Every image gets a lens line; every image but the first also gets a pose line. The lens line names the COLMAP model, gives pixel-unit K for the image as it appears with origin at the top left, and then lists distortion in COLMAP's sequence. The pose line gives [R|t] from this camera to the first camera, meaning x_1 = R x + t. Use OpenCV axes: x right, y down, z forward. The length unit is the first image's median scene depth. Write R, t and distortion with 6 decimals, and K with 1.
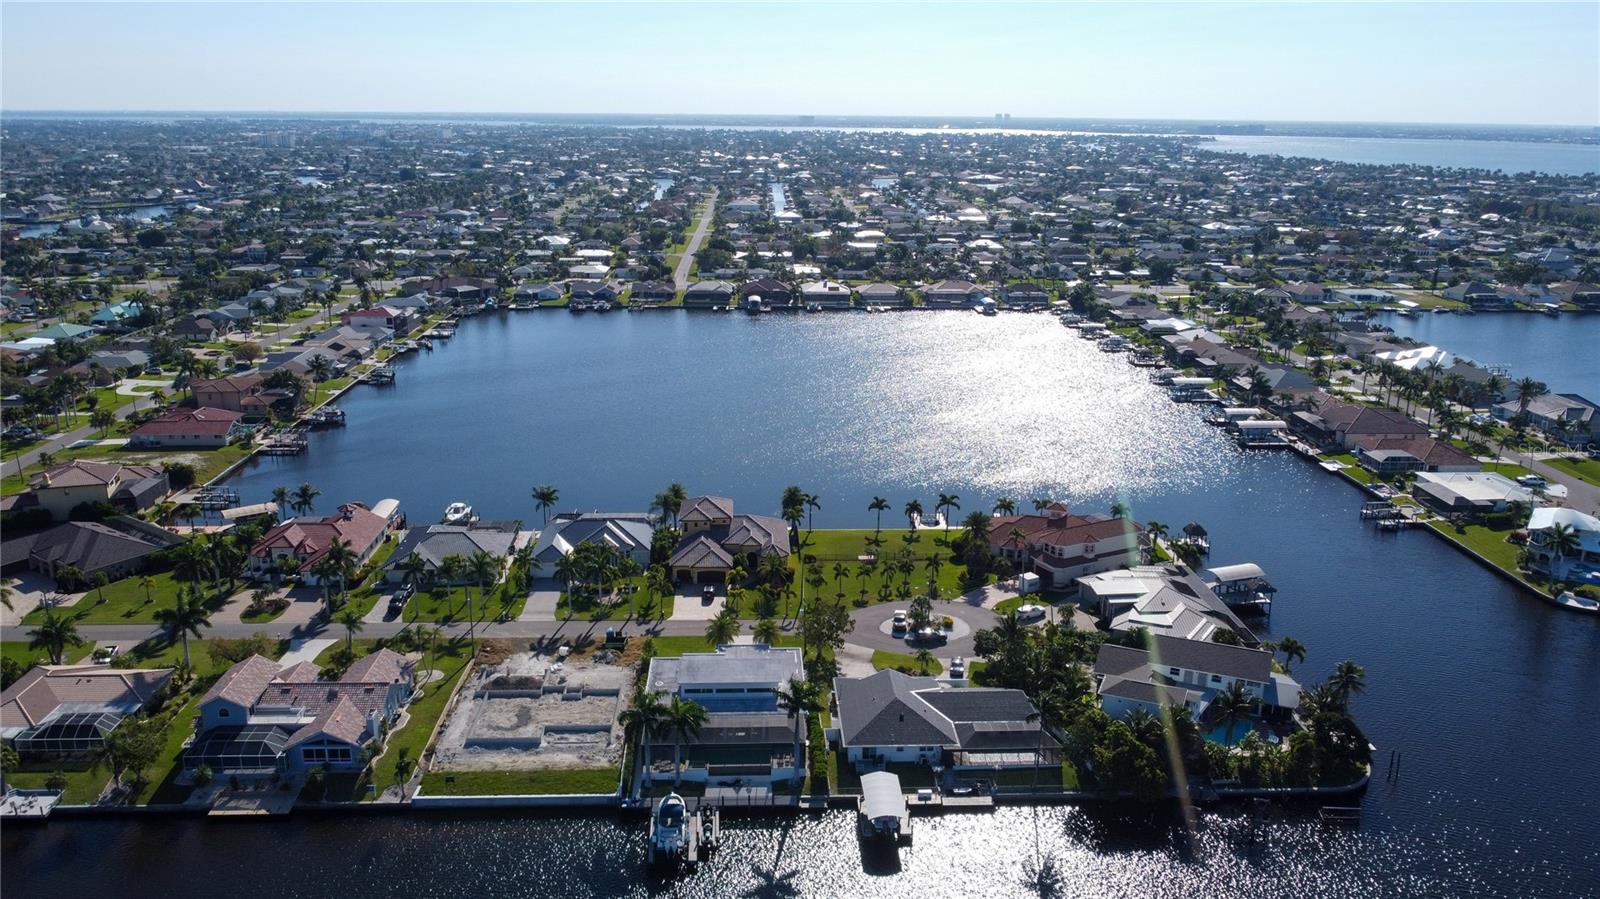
lens RADIAL K [[1224.9, 0, 800.0], [0, 1224.9, 449.5], [0, 0, 1]] dist [0.003518, -0.002425]
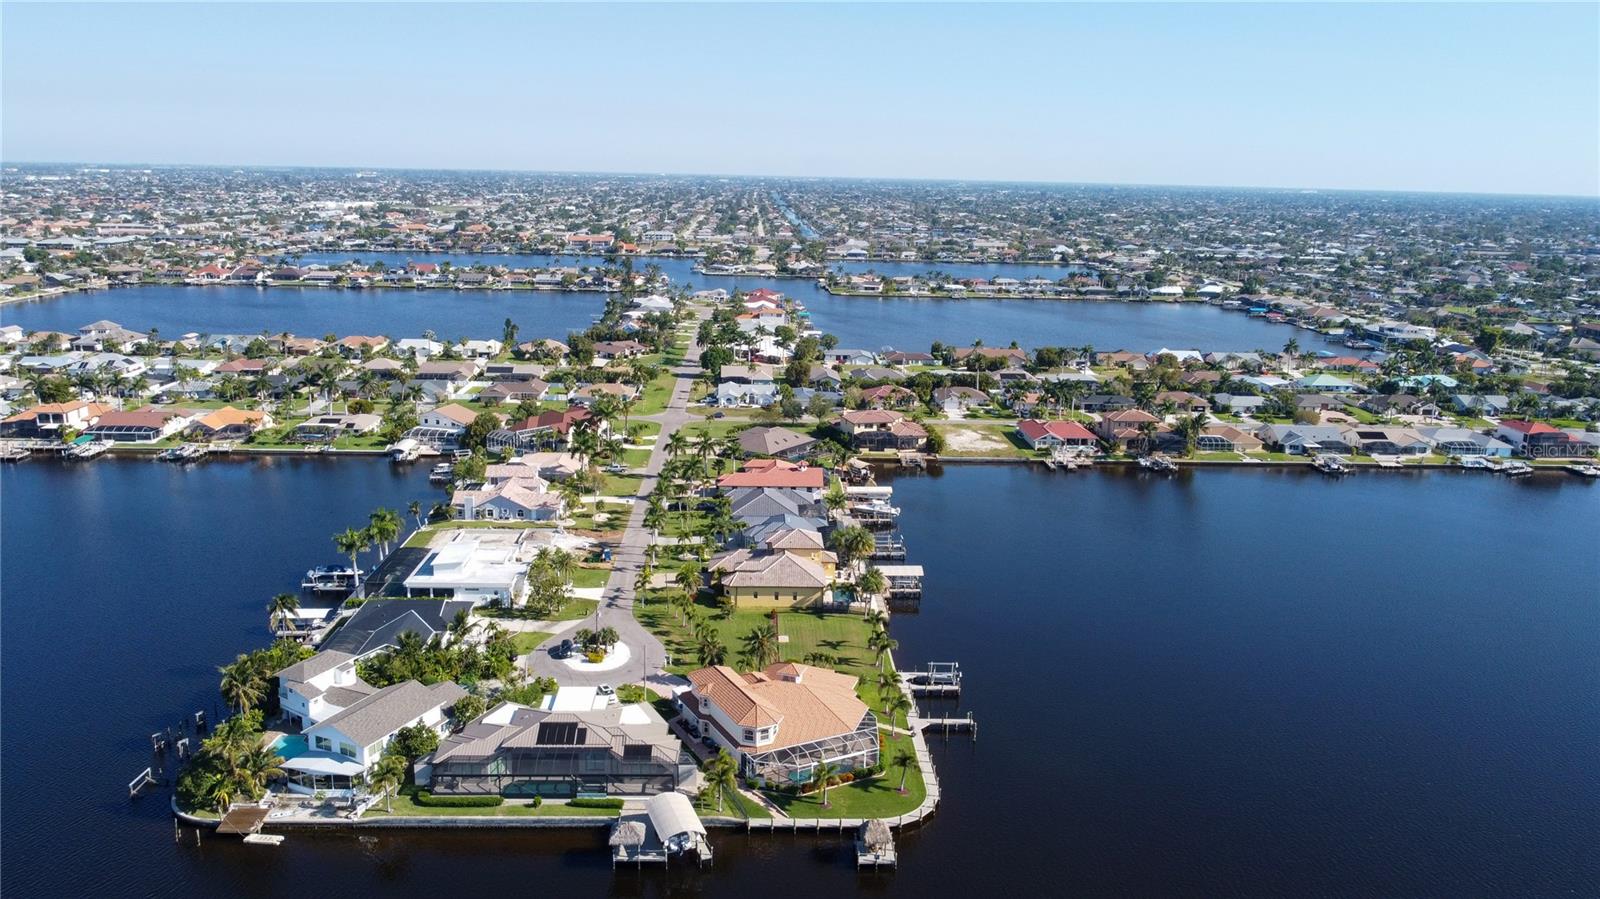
lens RADIAL K [[1224.9, 0, 800.0], [0, 1224.9, 449.5], [0, 0, 1]] dist [0.003518, -0.002425]
pose [[-0.007332, 0.212653, -0.977100, 1.037602], [-0.291188, 0.934327, 0.205529, -0.265612], [0.956638, 0.286027, 0.055072, 1.008342]]
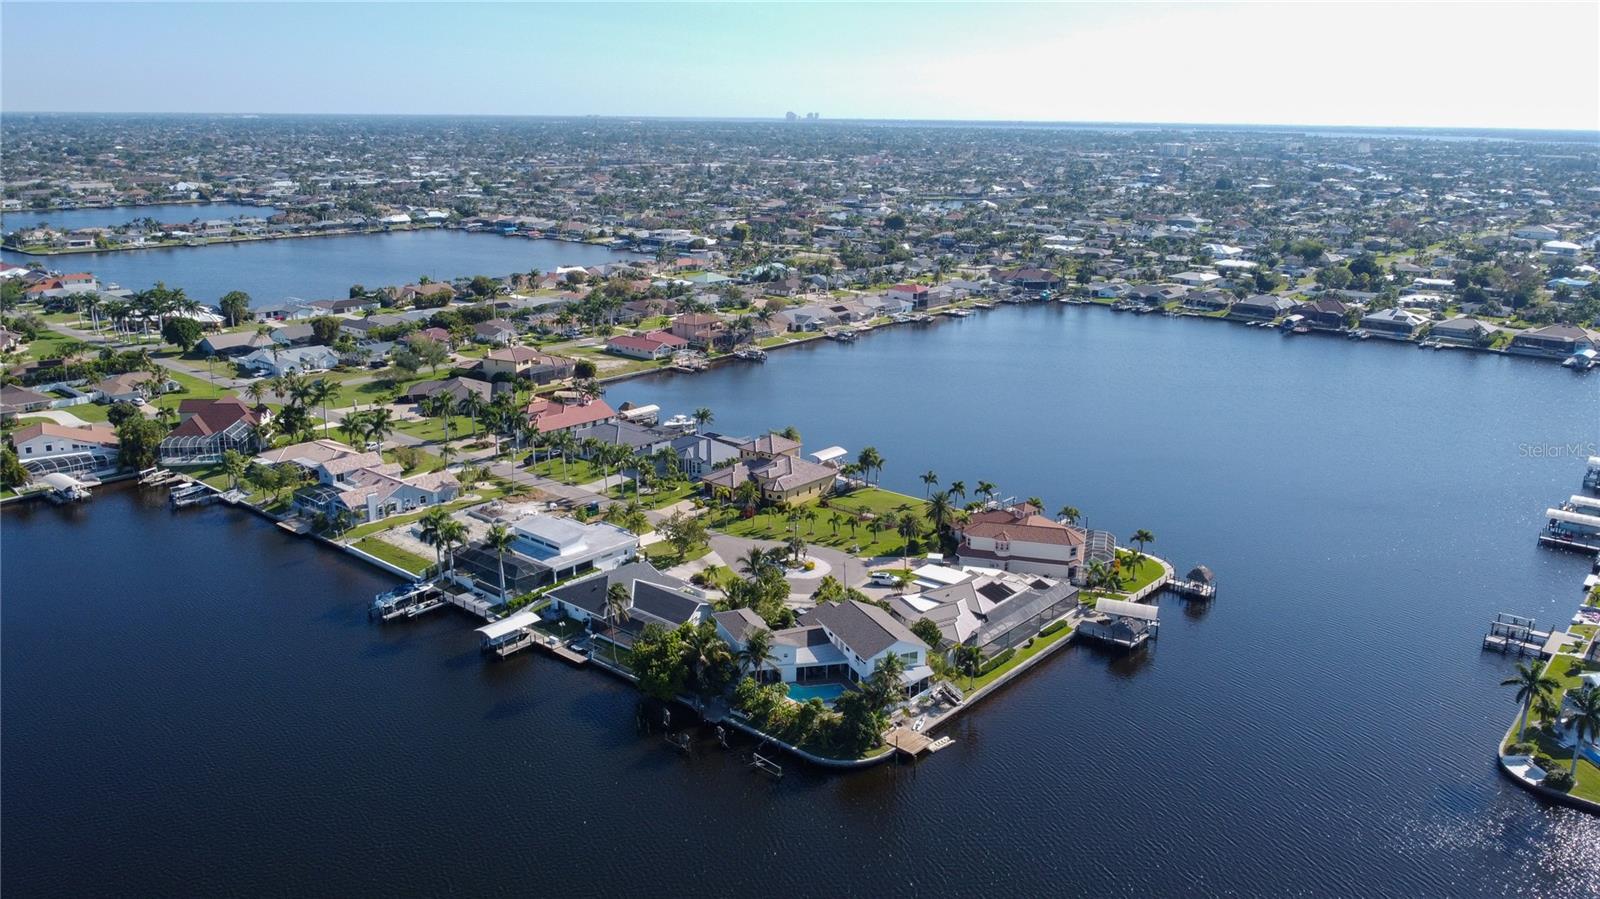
lens RADIAL K [[1224.9, 0, 800.0], [0, 1224.9, 449.5], [0, 0, 1]] dist [0.003518, -0.002425]
pose [[0.723048, 0.180365, -0.666835, 0.808869], [-0.187618, 0.980301, 0.061717, -0.028407], [0.664831, 0.080486, 0.742645, 0.157540]]
